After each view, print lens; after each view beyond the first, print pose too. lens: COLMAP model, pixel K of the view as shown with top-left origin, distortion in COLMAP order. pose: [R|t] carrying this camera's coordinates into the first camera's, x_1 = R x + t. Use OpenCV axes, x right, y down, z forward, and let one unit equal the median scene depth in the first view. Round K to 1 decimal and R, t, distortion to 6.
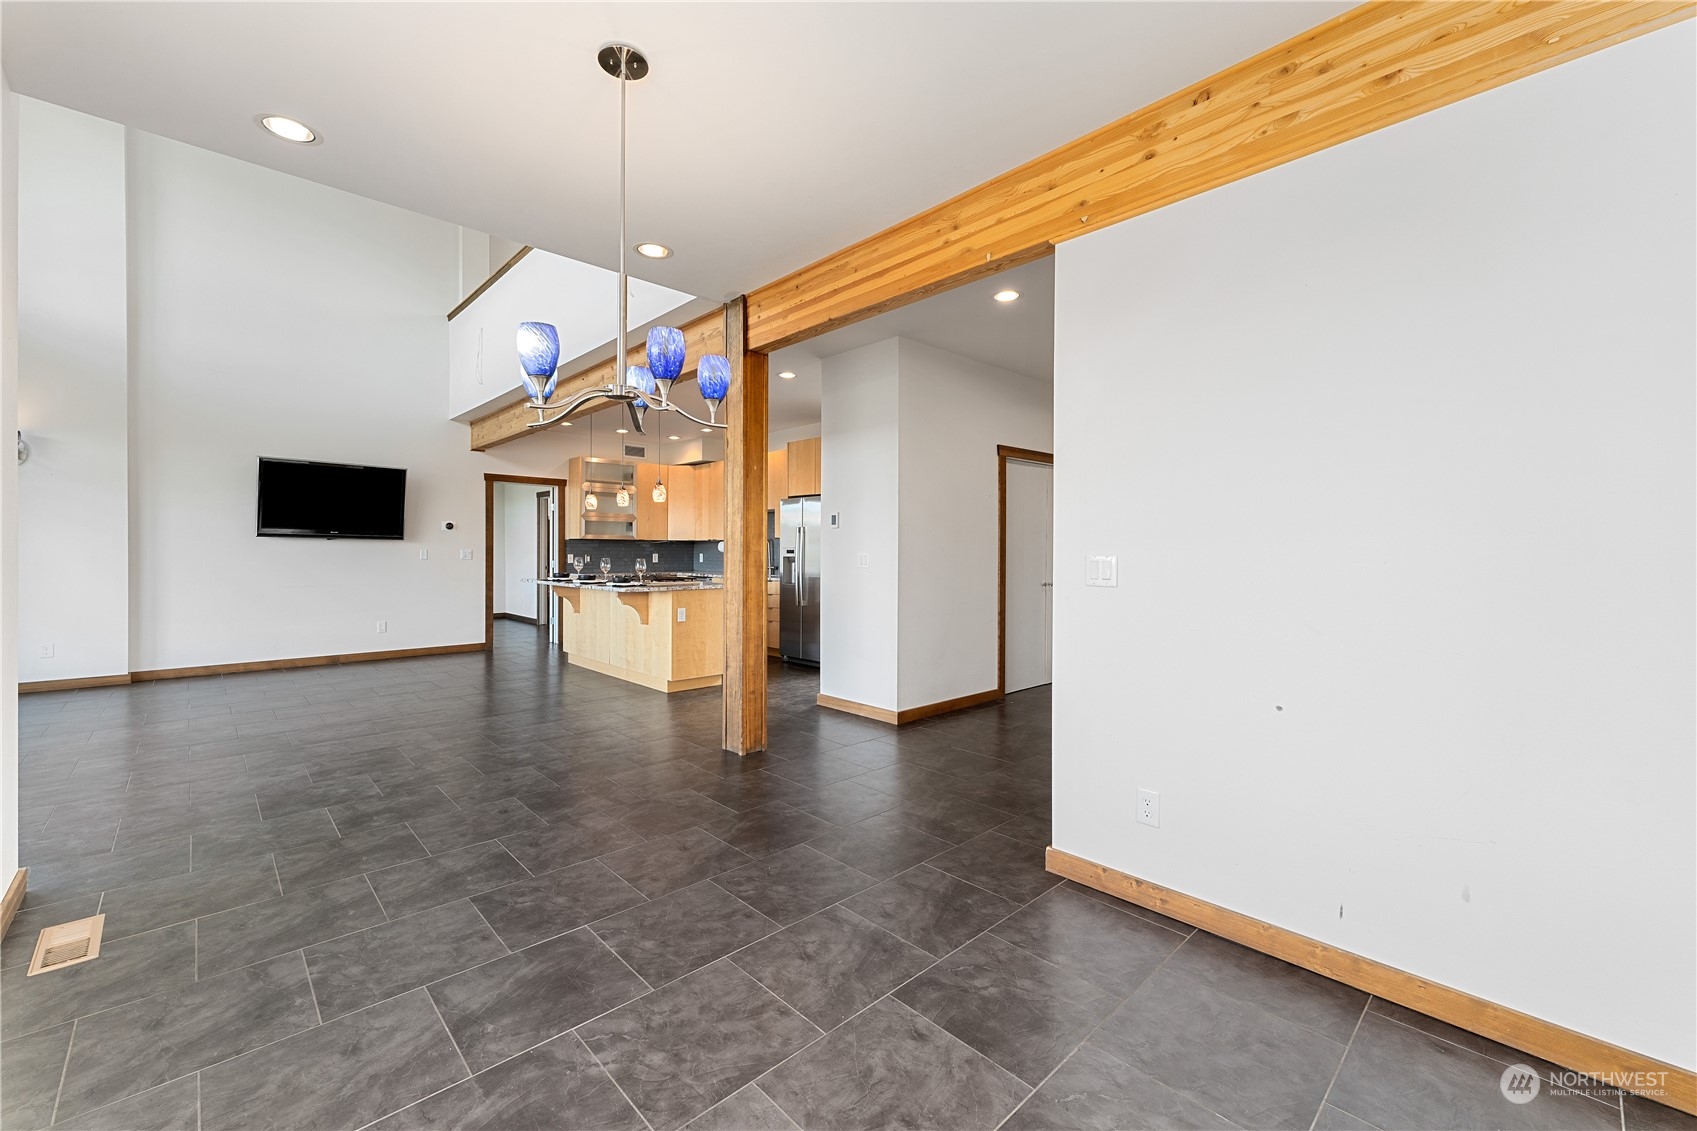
lens RADIAL K [[691.5, 0, 862.4], [0, 691.5, 556.7], [0, 0, 1]] dist [0.006171, 0.000179]
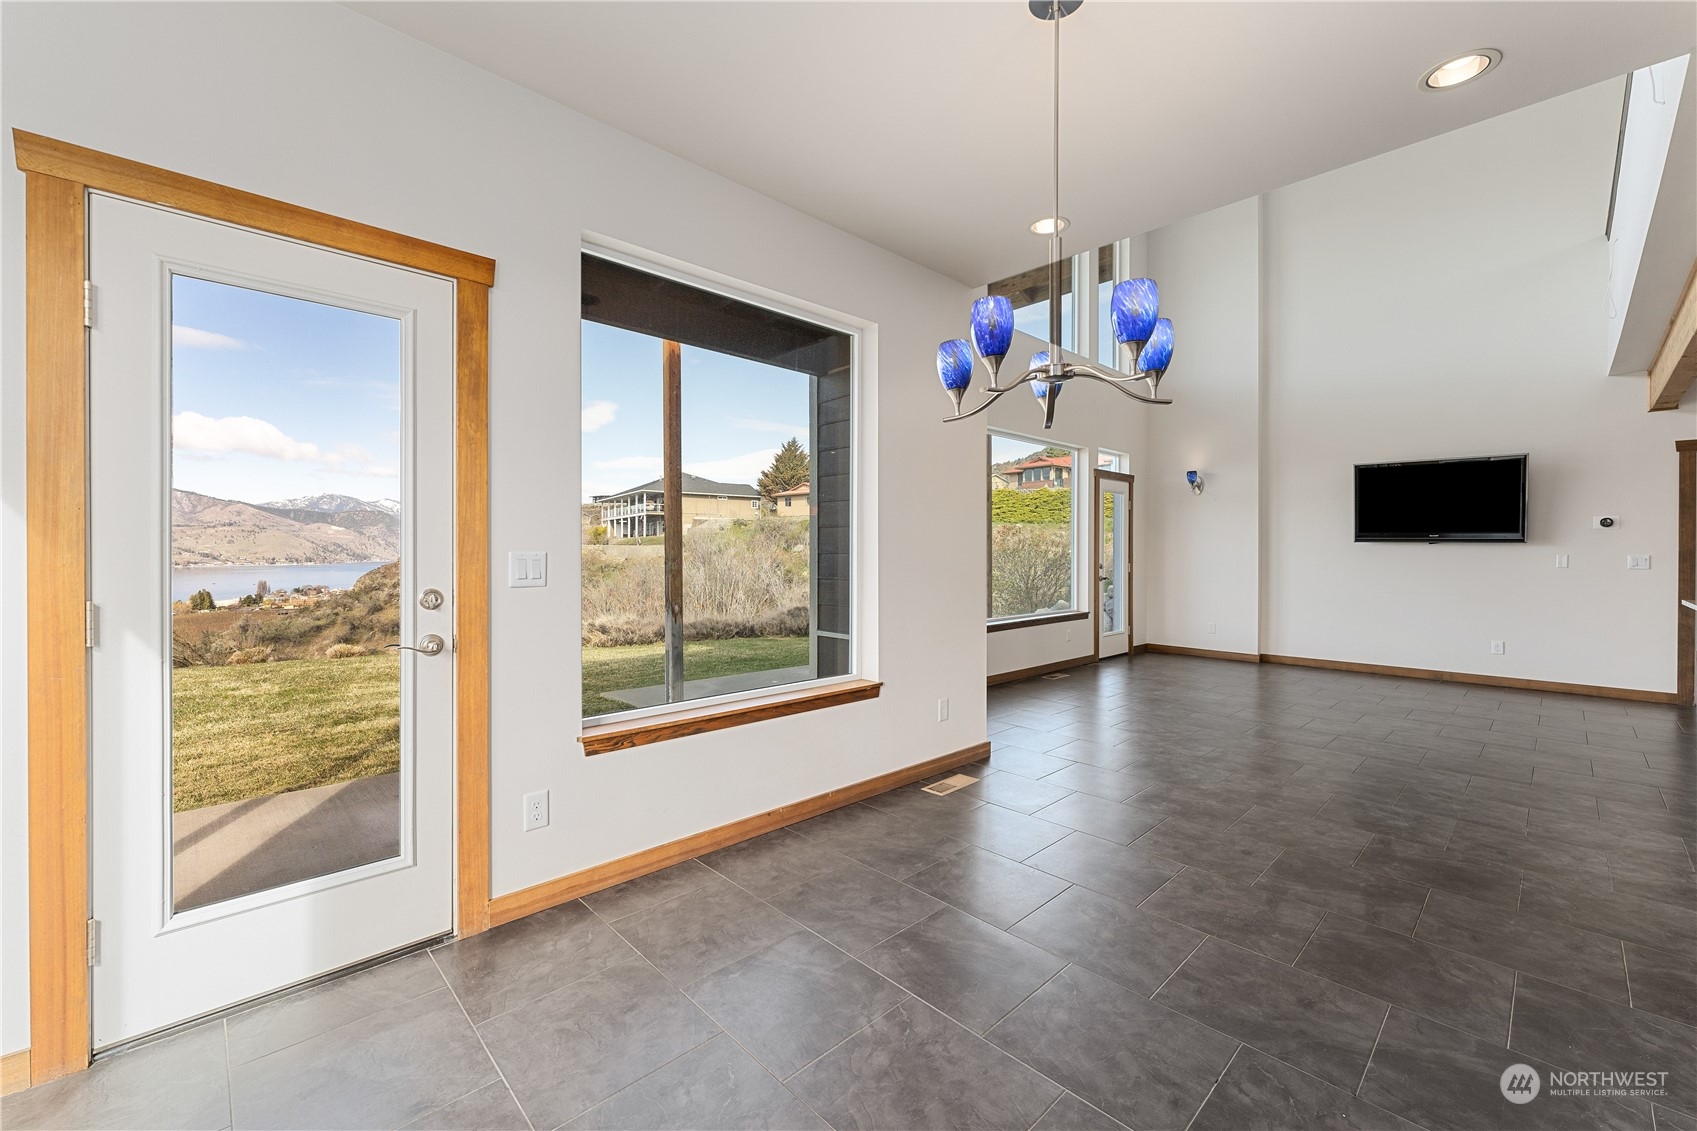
lens RADIAL K [[691.5, 0, 833.2], [0, 691.5, 555.5], [0, 0, 1]] dist [0.006171, 0.000179]
pose [[-0.014486, 0.002520, -0.999892, 0.360983], [-0.013631, 0.999903, 0.002717, -0.002113], [0.999802, 0.013669, -0.014451, 0.482279]]
